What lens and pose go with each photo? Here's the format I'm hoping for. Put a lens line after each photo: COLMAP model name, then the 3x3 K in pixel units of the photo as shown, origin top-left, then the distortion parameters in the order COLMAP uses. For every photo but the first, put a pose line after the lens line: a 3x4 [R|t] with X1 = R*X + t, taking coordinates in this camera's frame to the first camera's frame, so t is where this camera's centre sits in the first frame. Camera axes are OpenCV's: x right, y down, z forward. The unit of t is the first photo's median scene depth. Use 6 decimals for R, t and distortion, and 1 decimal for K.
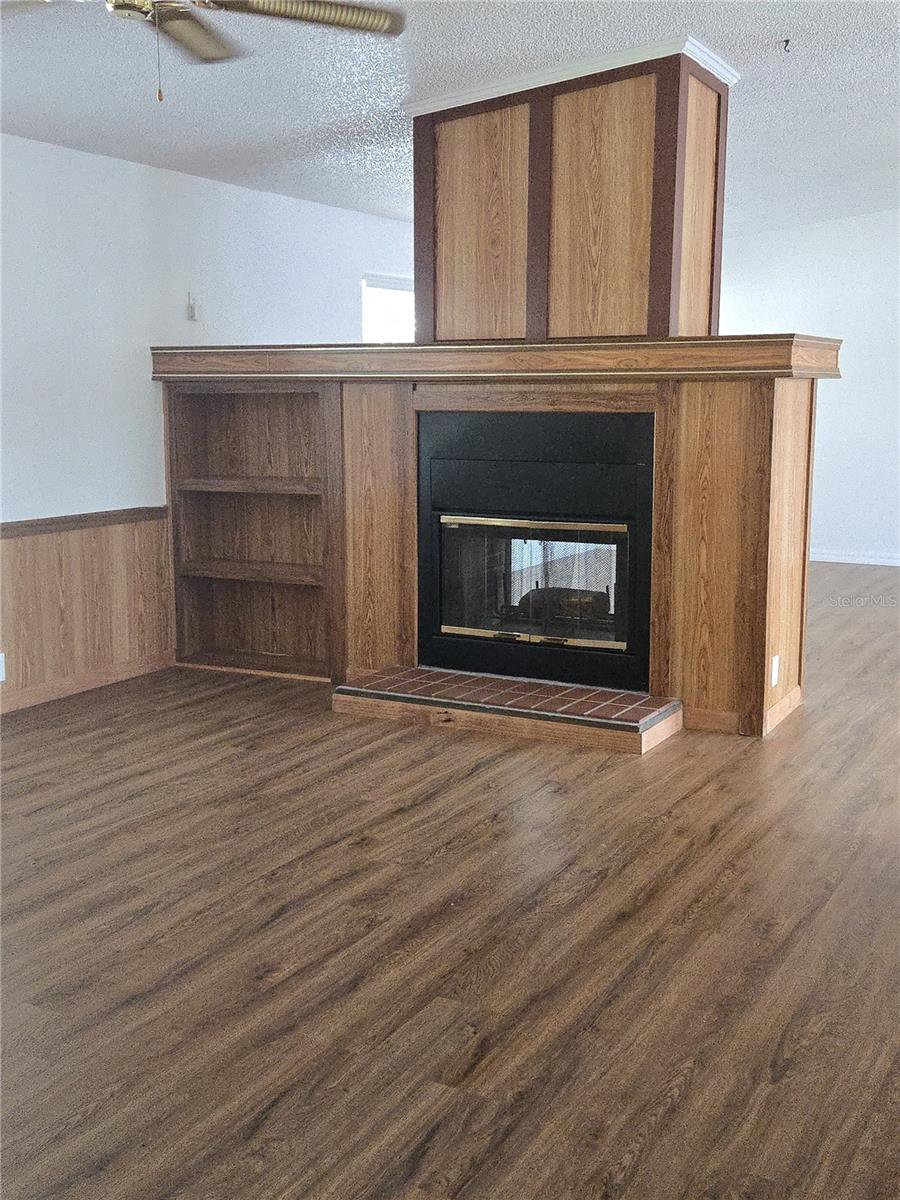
lens RADIAL K [[1331.8, 0, 464.7], [0, 1331.8, 572.3], [0, 0, 1]] dist [0.085269, -0.017658]
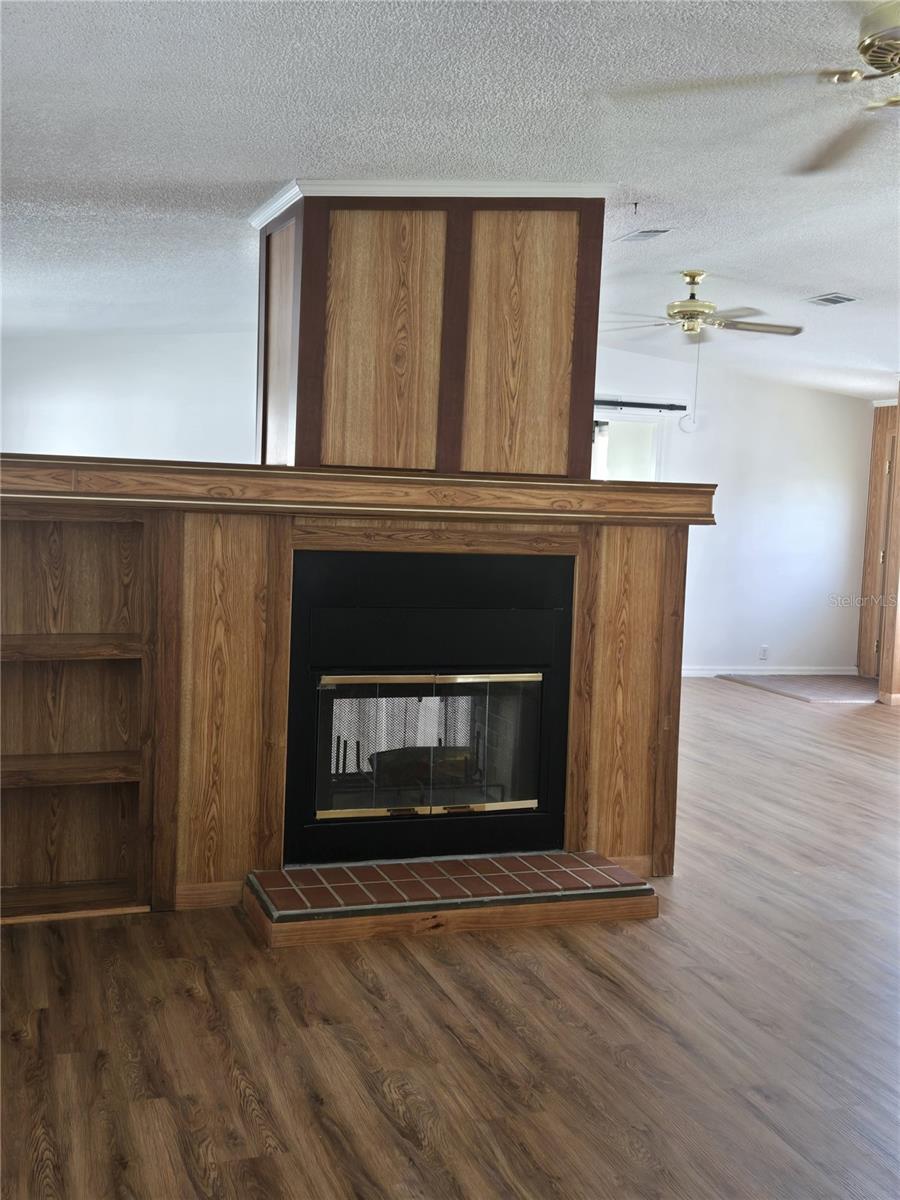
lens RADIAL K [[1267.2, 0, 449.1], [0, 1267.2, 587.8], [0, 0, 1]] dist [0.145559, -0.427788]
pose [[0.676691, -0.016900, 0.736073, -0.588978], [0.068401, 0.996856, -0.039996, -0.065610], [-0.733083, 0.077413, 0.675720, 0.447333]]
